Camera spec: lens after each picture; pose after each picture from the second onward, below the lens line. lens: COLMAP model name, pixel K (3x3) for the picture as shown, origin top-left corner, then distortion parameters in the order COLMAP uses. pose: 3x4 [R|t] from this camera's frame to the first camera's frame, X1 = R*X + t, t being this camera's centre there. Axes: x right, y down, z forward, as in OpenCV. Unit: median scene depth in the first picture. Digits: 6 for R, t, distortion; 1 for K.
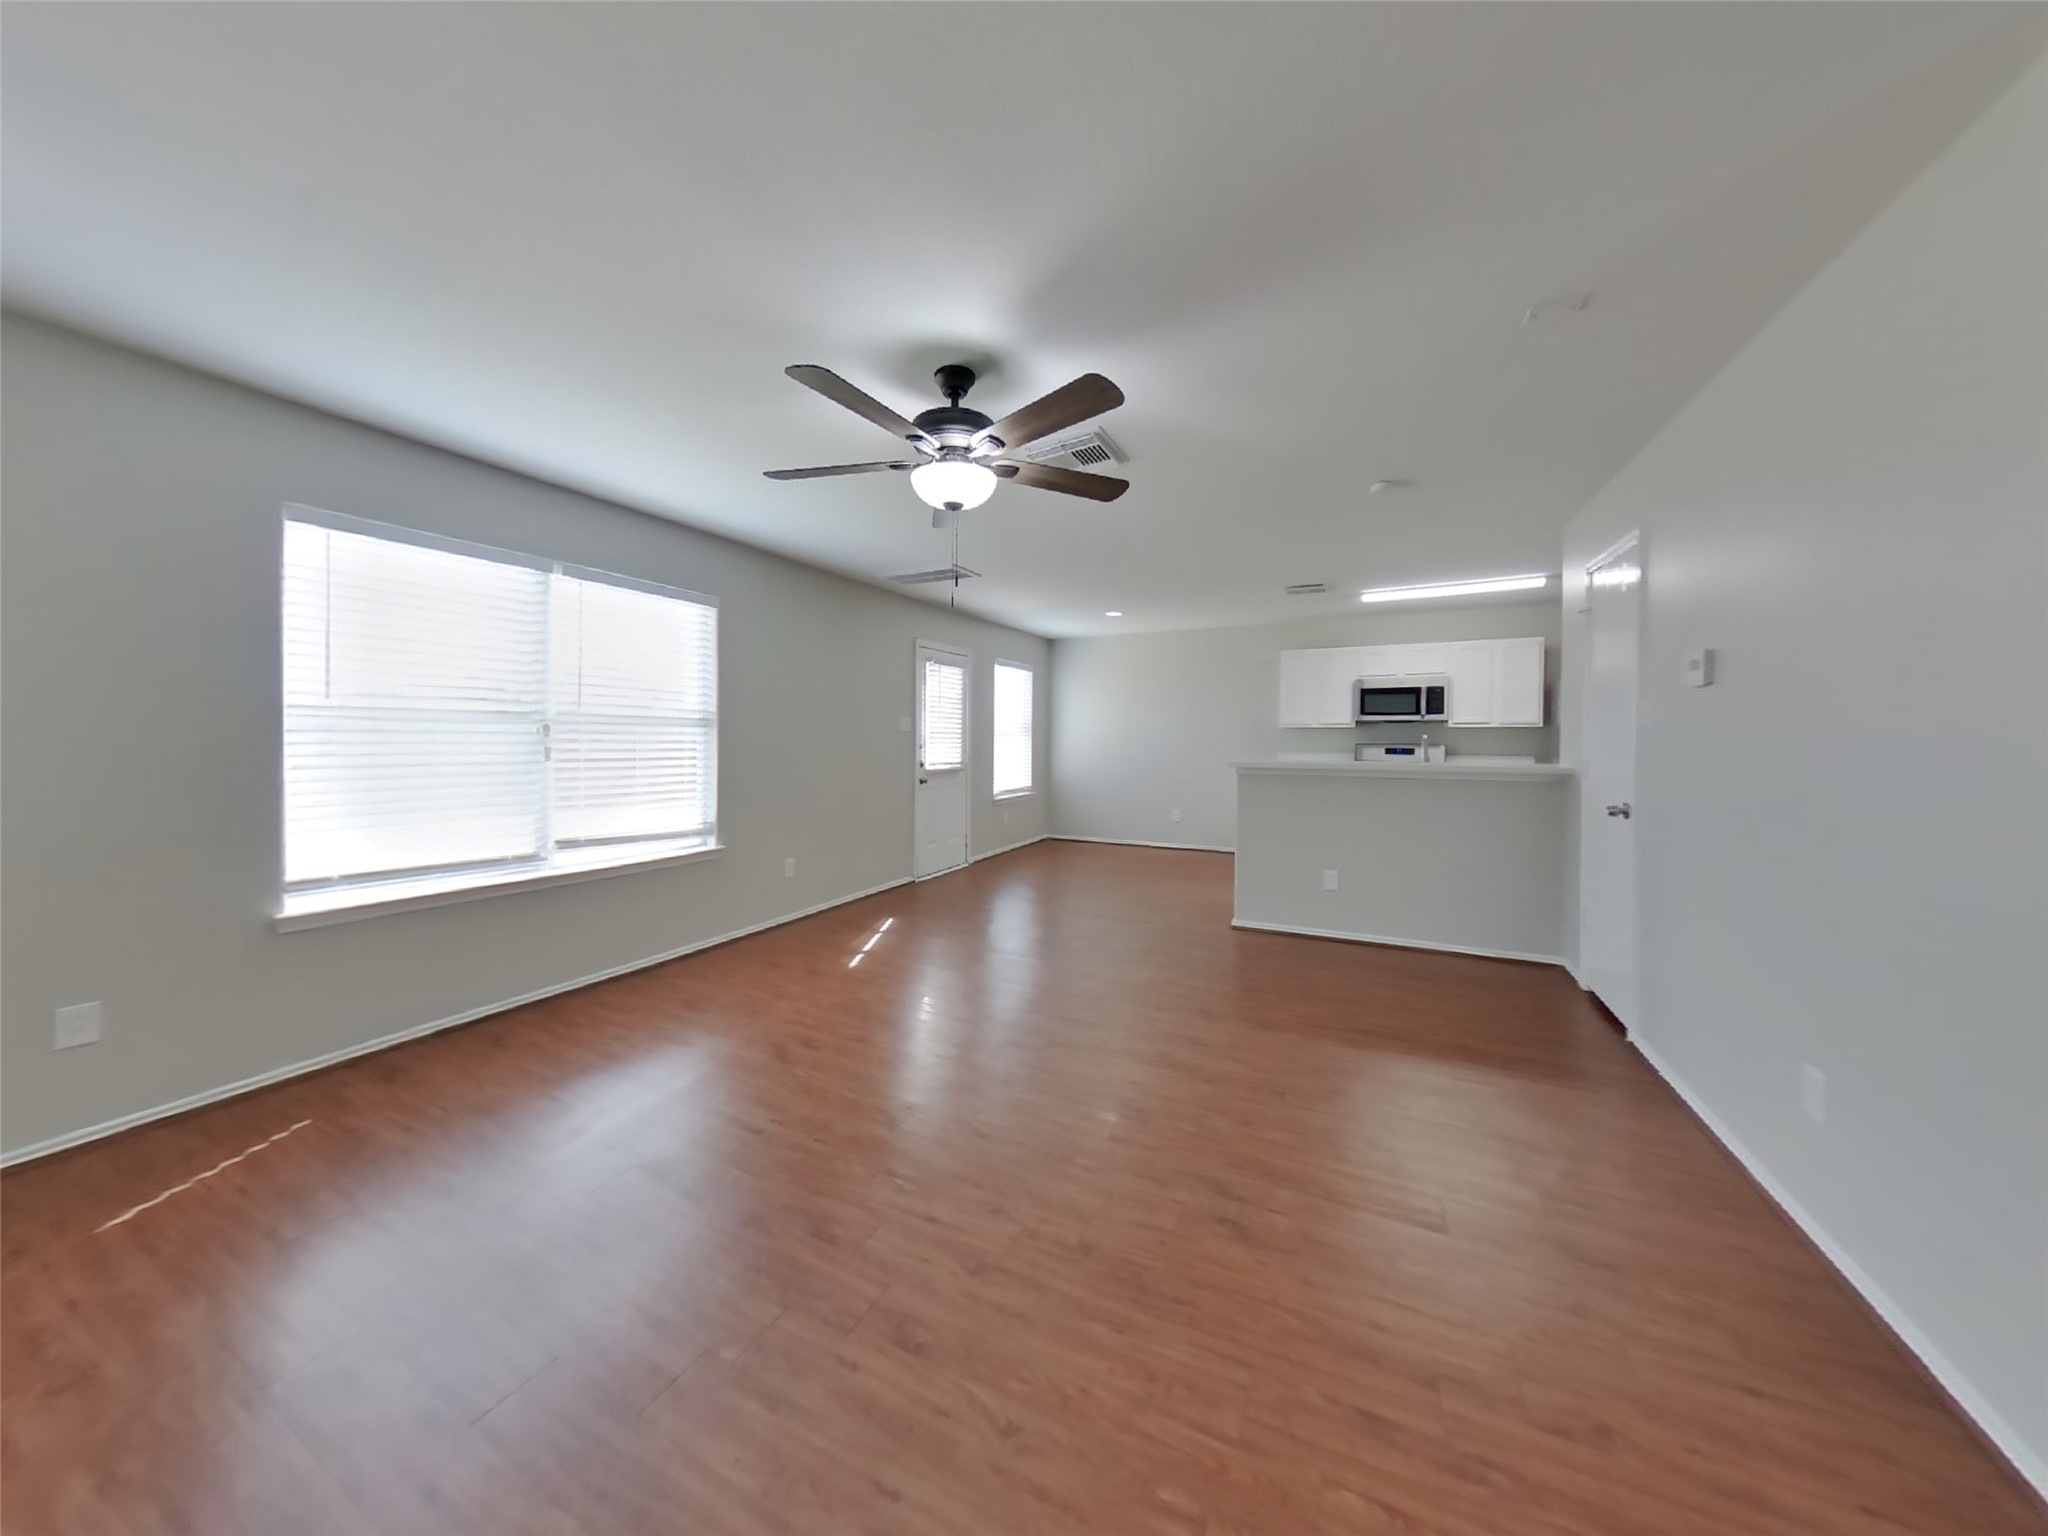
lens RADIAL K [[901.6, 0, 1014.1], [0, 901.6, 750.5], [0, 0, 1]] dist [0.000023, -0.000093]
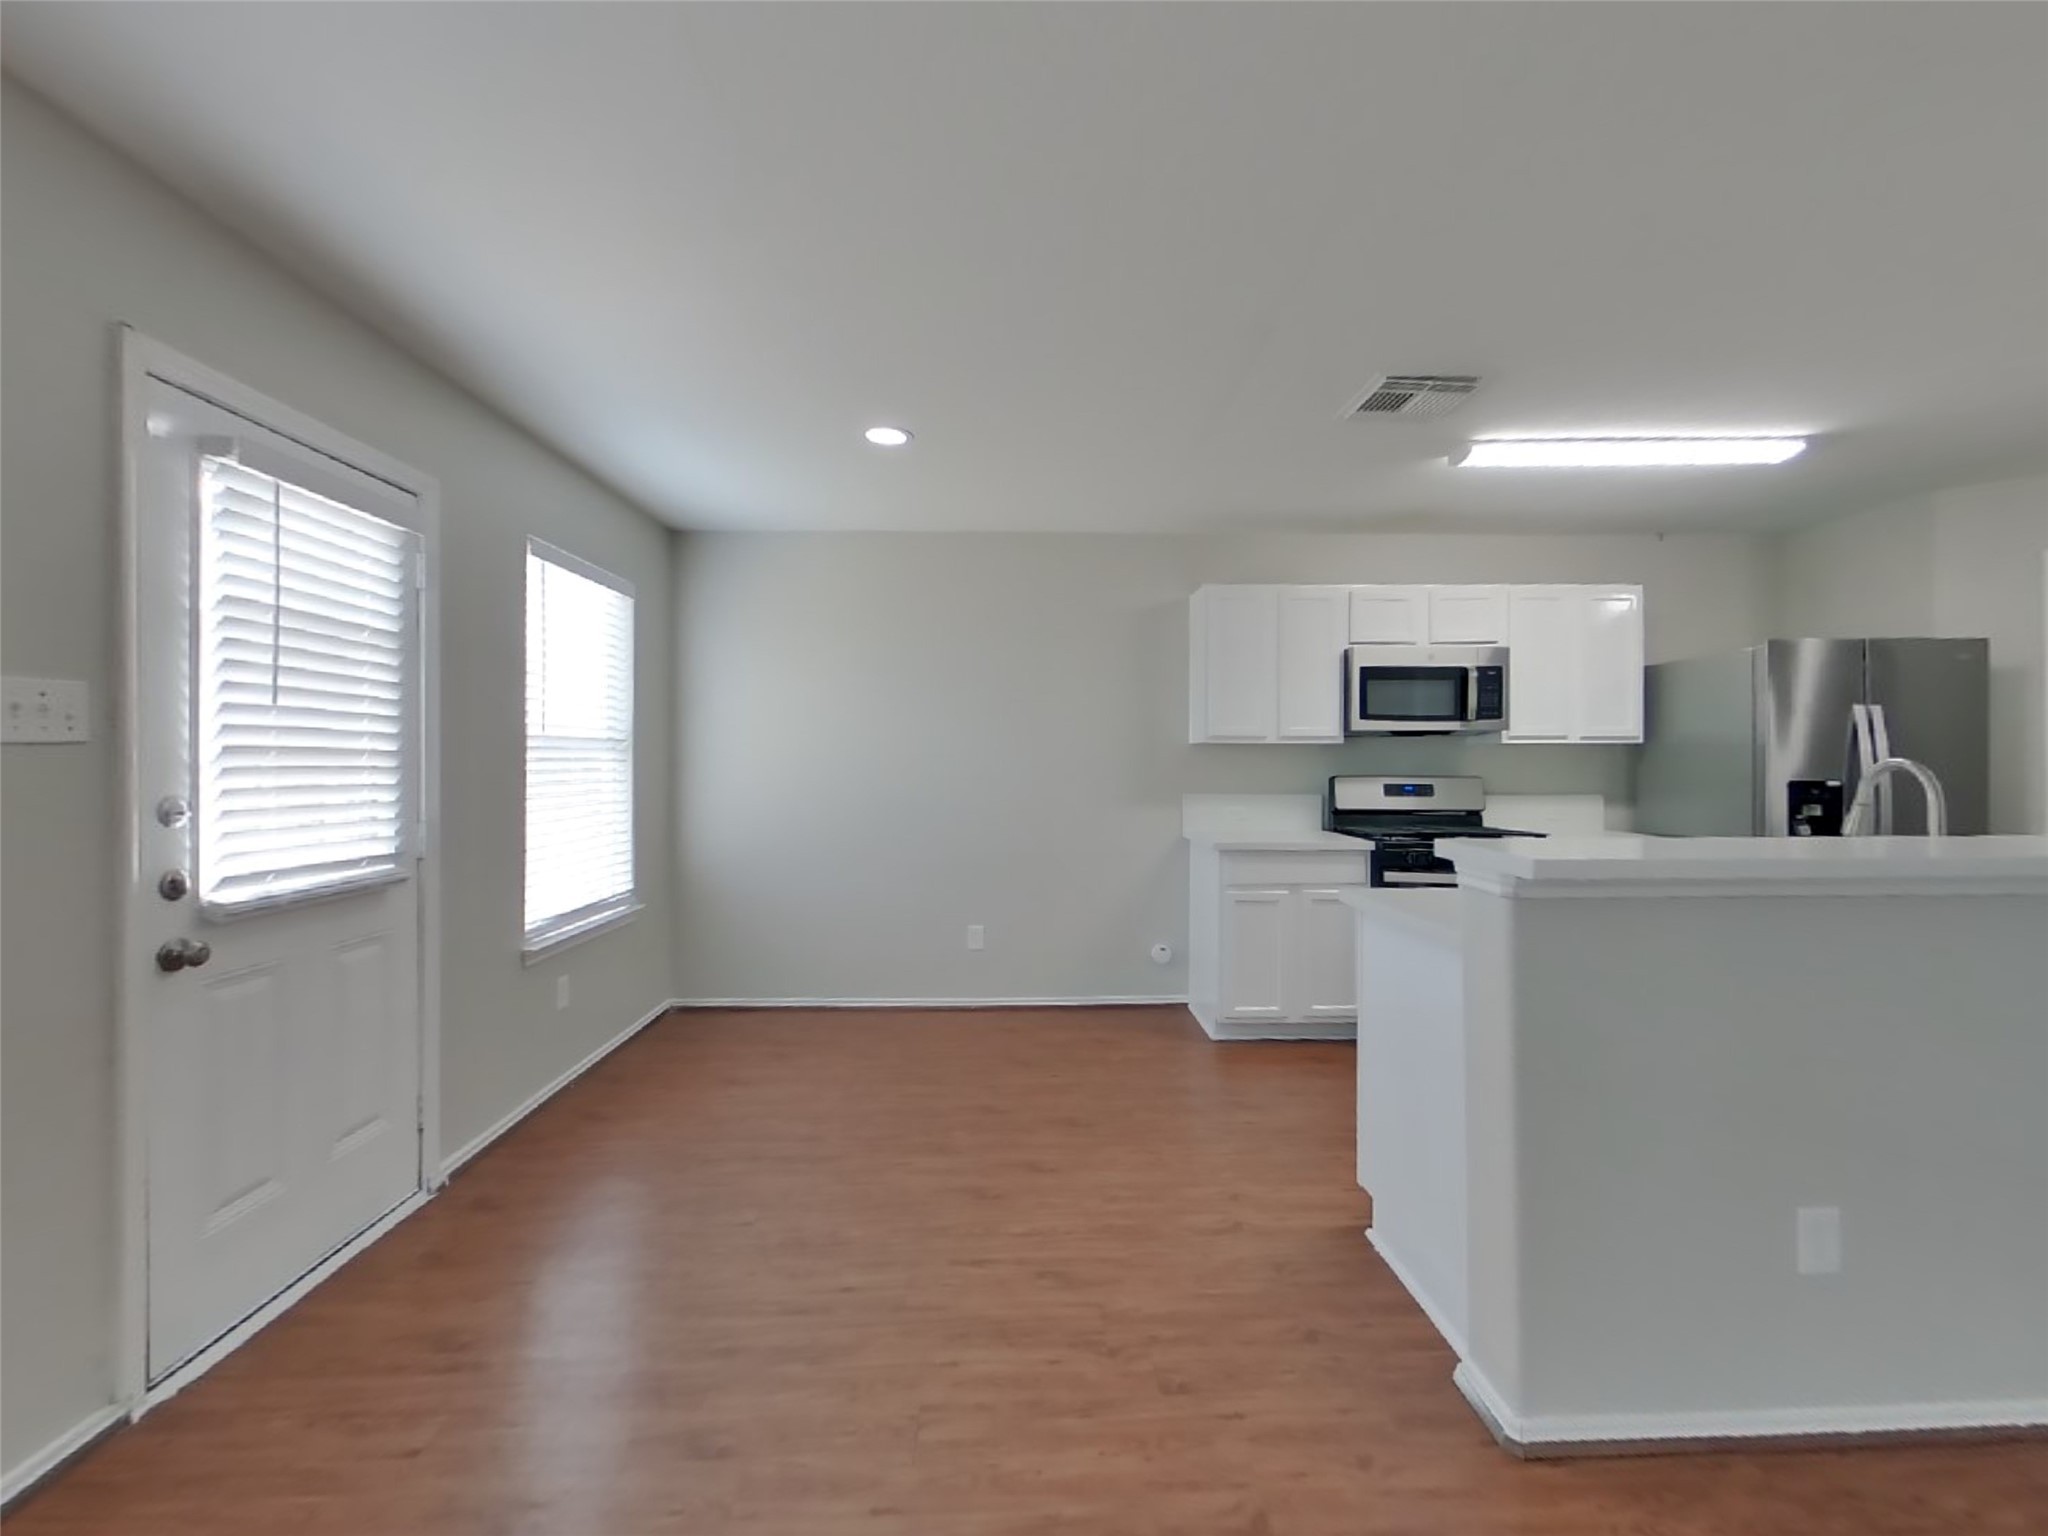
lens RADIAL K [[908.5, 0, 1027.5], [0, 908.5, 769.5], [0, 0, 1]] dist [0.008132, 0.000154]
pose [[0.882456, -0.006708, 0.470347, -0.017402], [0.010168, 0.999937, -0.004817, -0.011082], [-0.470285, 0.009033, 0.882468, 0.652646]]
